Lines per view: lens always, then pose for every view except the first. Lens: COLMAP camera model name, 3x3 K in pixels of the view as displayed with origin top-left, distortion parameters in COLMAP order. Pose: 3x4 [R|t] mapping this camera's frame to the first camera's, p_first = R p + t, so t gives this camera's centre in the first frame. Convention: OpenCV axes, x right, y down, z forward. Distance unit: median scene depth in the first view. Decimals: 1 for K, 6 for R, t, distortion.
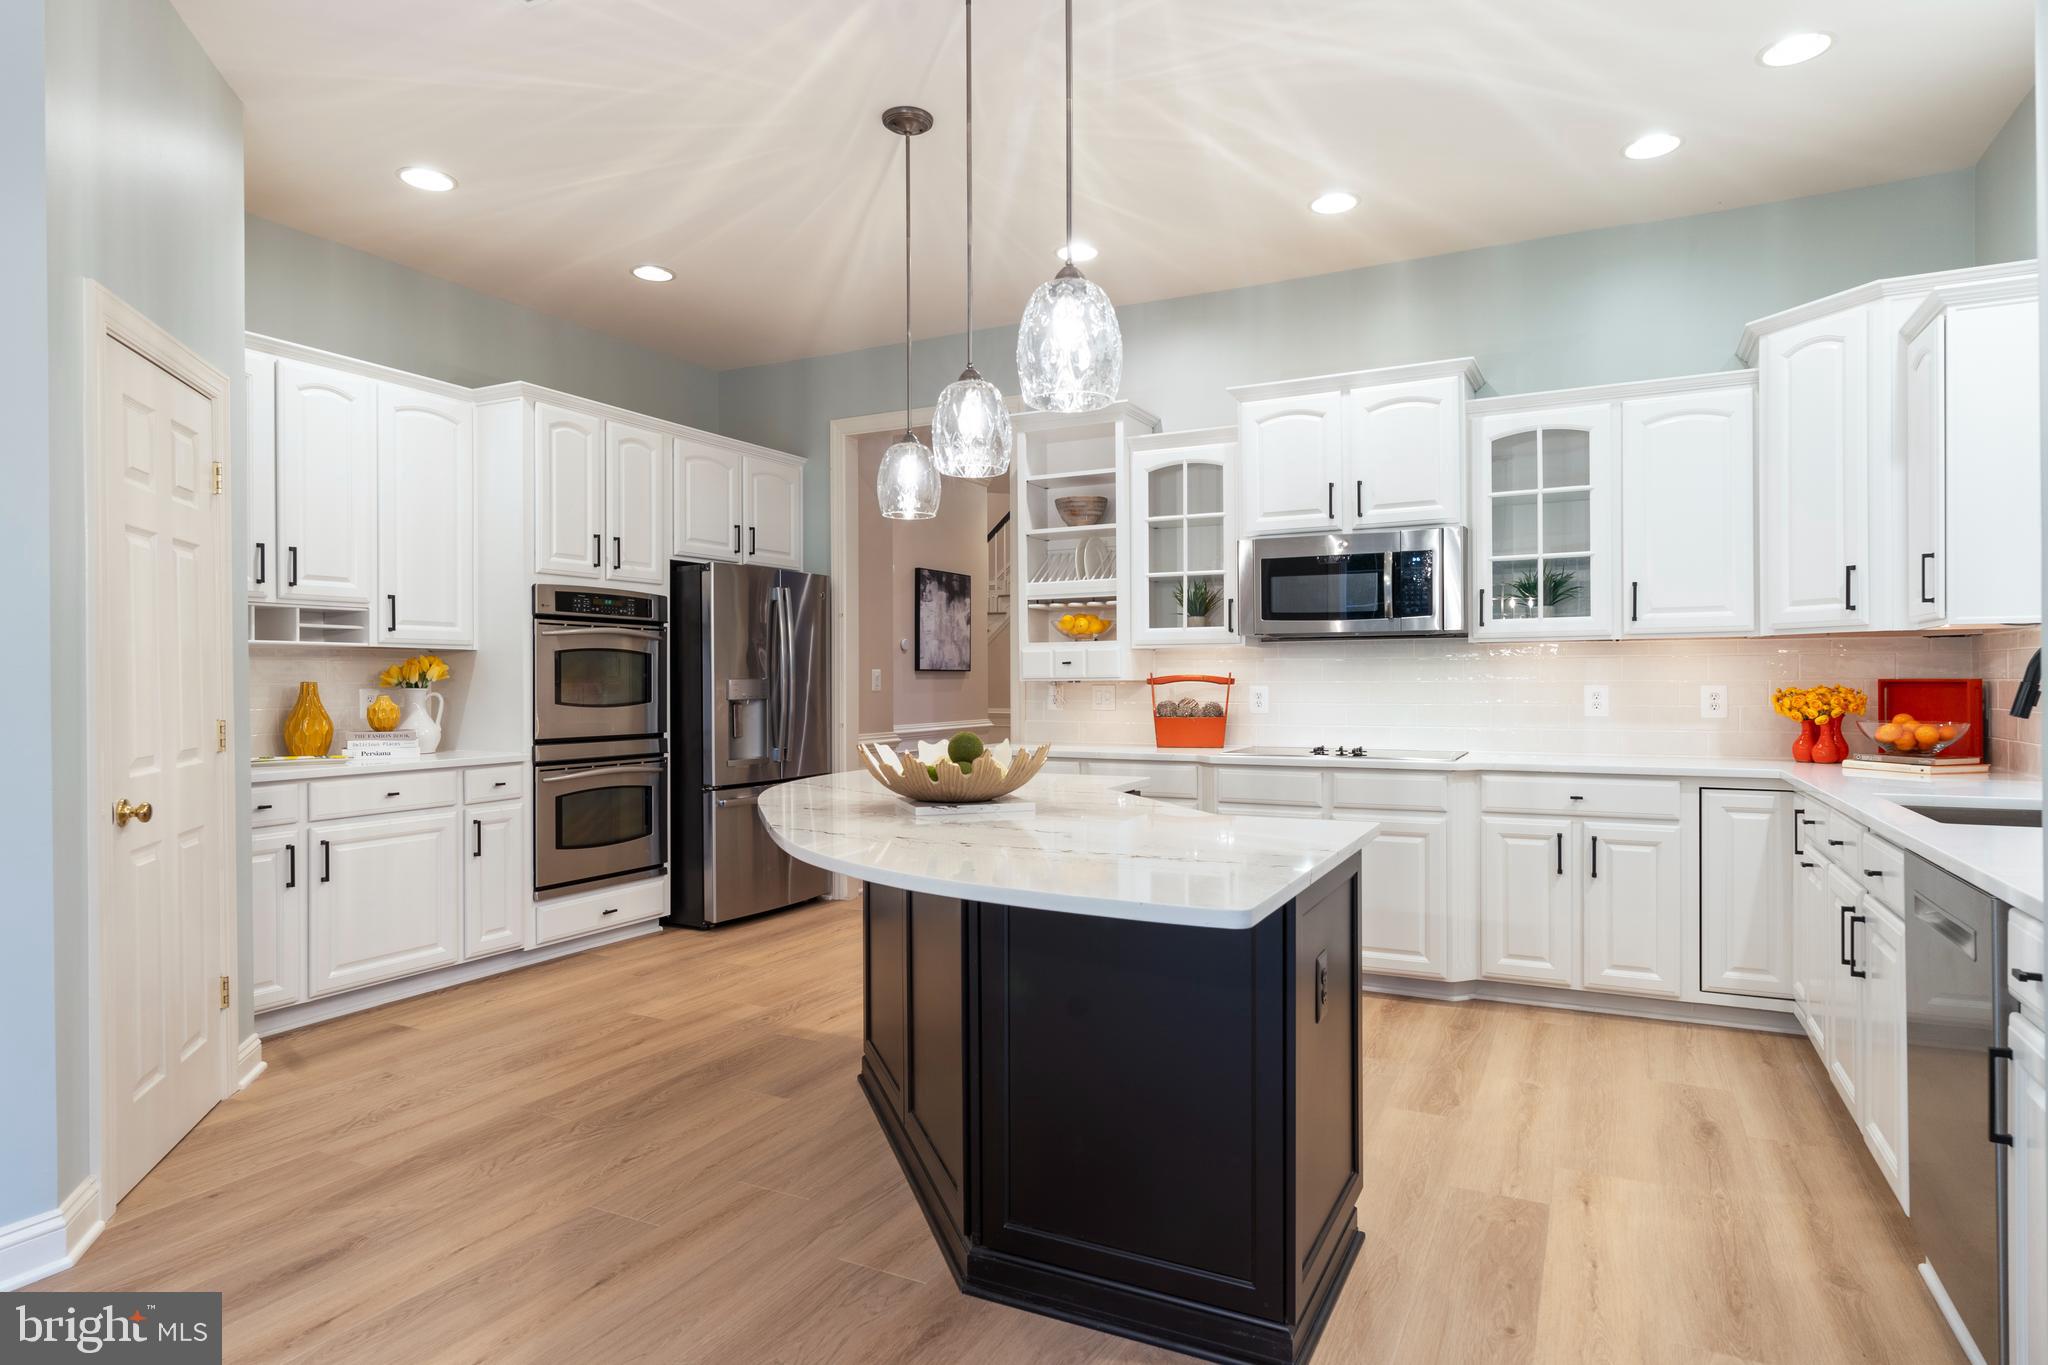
lens RADIAL K [[1138.3, 0, 1029.9], [0, 1138.3, 688.2], [0, 0, 1]] dist [0.000844, -0.000024]
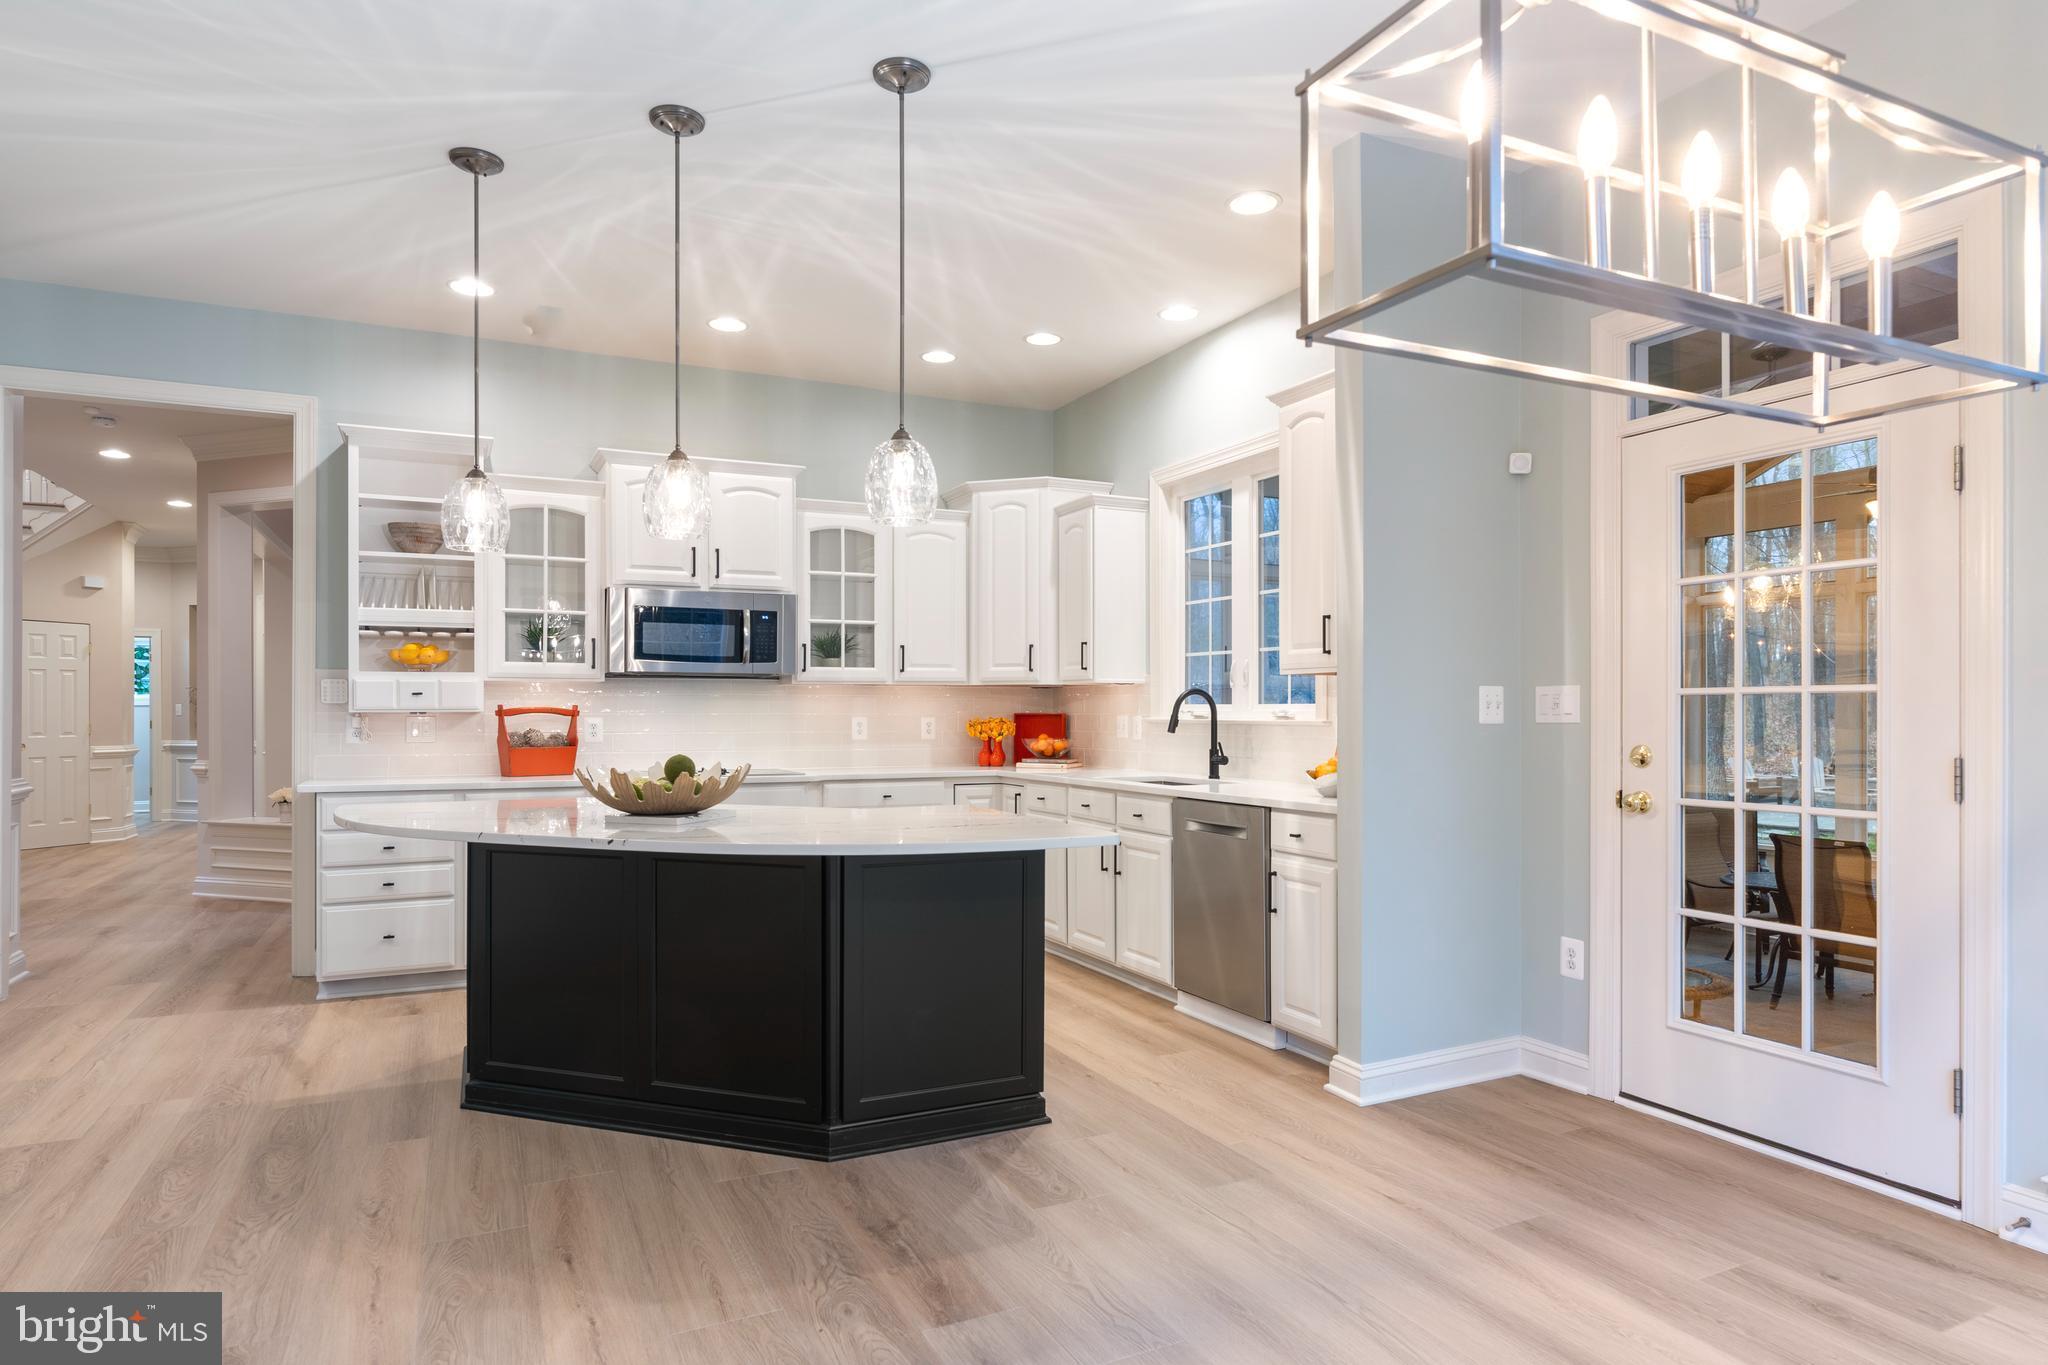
lens RADIAL K [[1161.2, 0, 1030.9], [0, 1161.2, 713.7], [0, 0, 1]] dist [0.001115, 0.000705]
pose [[0.605927, 0.003131, 0.795514, -0.537575], [0.002805, 0.999978, -0.006072, 0.002752], [-0.795515, 0.005911, 0.605905, -0.017414]]
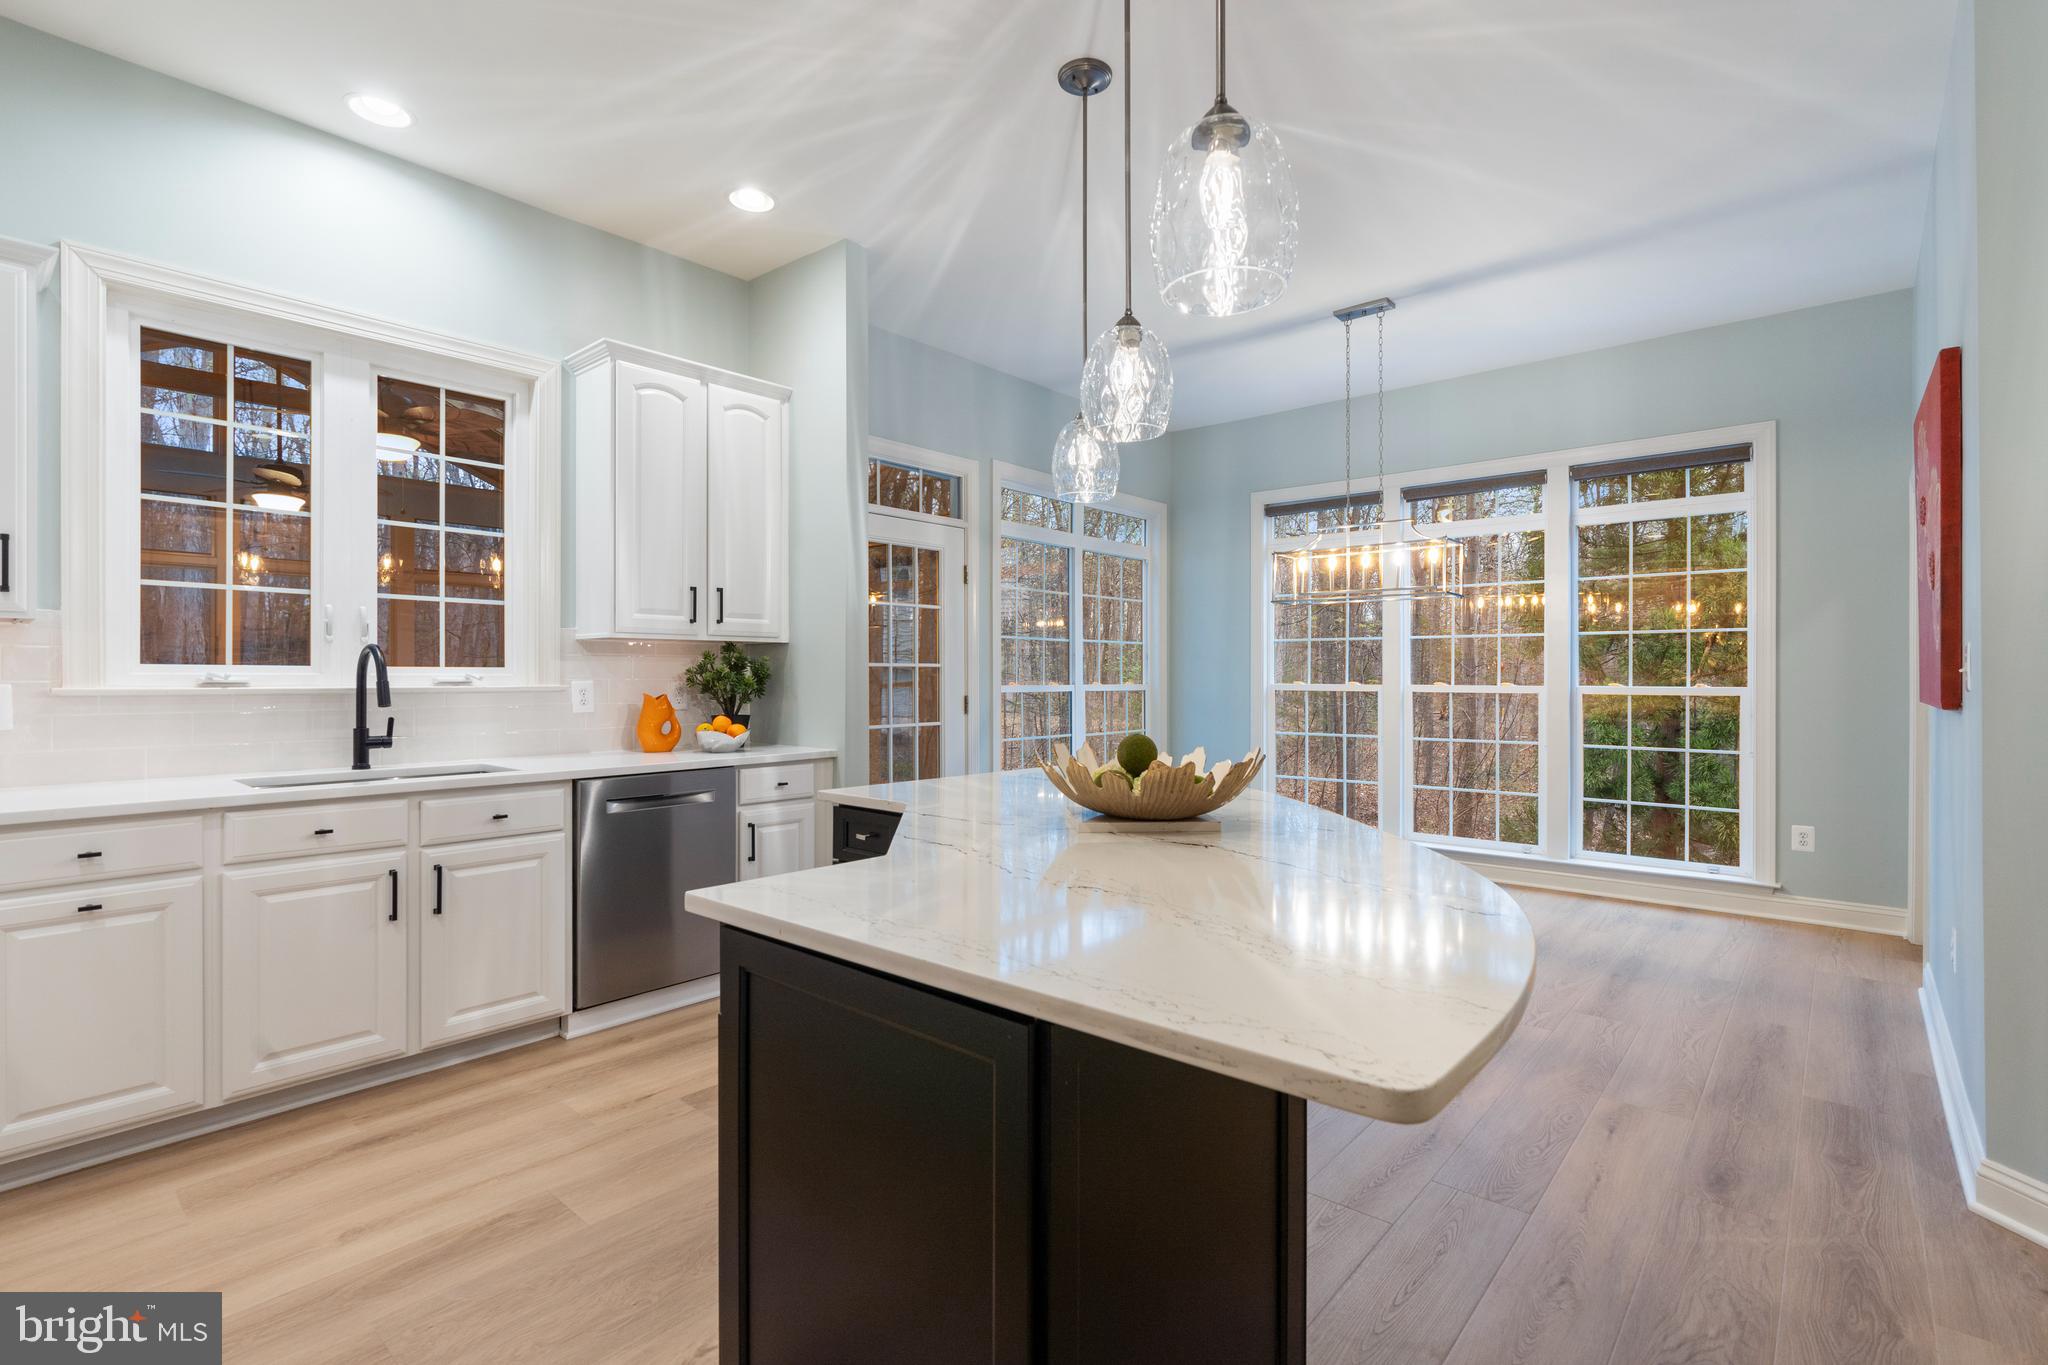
lens RADIAL K [[951.3, 0, 1024.0], [0, 951.3, 682.5], [0, 0, 1]] dist [-0.001601, -0.000168]
pose [[-0.968560, 0.001835, 0.248771, -0.104802], [0.005163, 0.999906, 0.012725, -0.008412], [-0.248725, 0.013609, -0.968479, 1.169366]]
